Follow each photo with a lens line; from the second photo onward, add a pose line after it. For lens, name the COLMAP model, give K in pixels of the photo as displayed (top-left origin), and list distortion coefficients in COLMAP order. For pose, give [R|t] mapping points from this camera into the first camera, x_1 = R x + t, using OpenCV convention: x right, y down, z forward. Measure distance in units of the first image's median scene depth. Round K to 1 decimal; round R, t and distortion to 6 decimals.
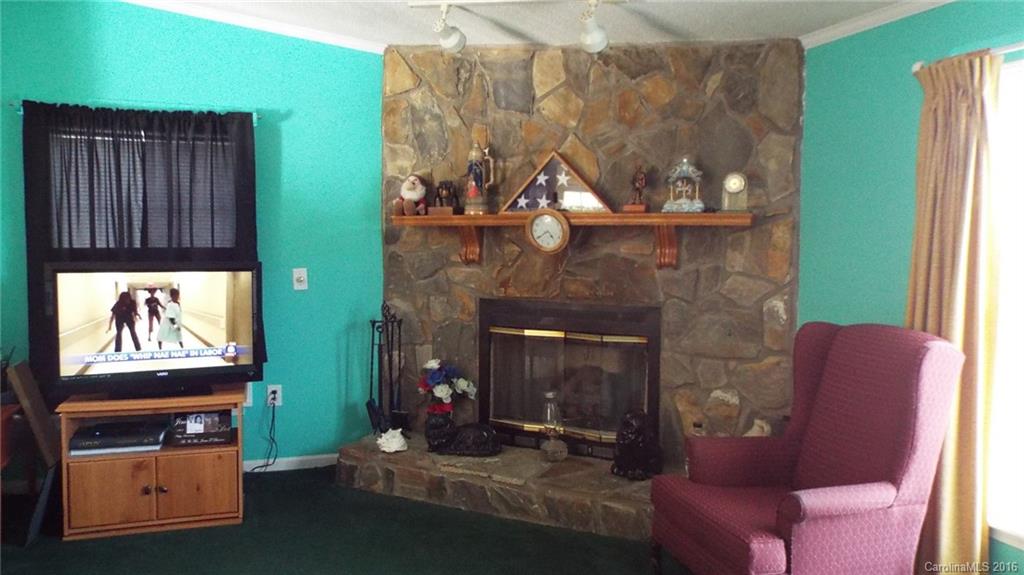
lens RADIAL K [[780.6, 0, 512.0], [0, 780.6, 287.5], [0, 0, 1]] dist [0.000925, 0.048795]
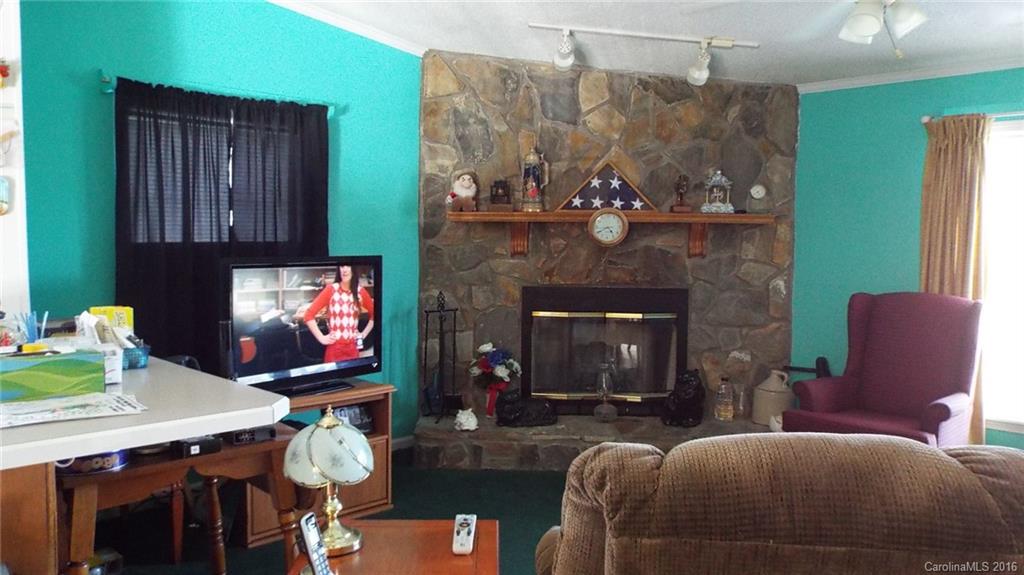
lens RADIAL K [[780.6, 0, 512.0], [0, 780.6, 287.5], [0, 0, 1]] dist [0.000925, 0.048795]
pose [[0.896819, -0.028284, 0.441492, -0.605999], [0.024669, 0.999599, 0.013928, -0.000769], [-0.441708, -0.001599, 0.897157, 0.004626]]
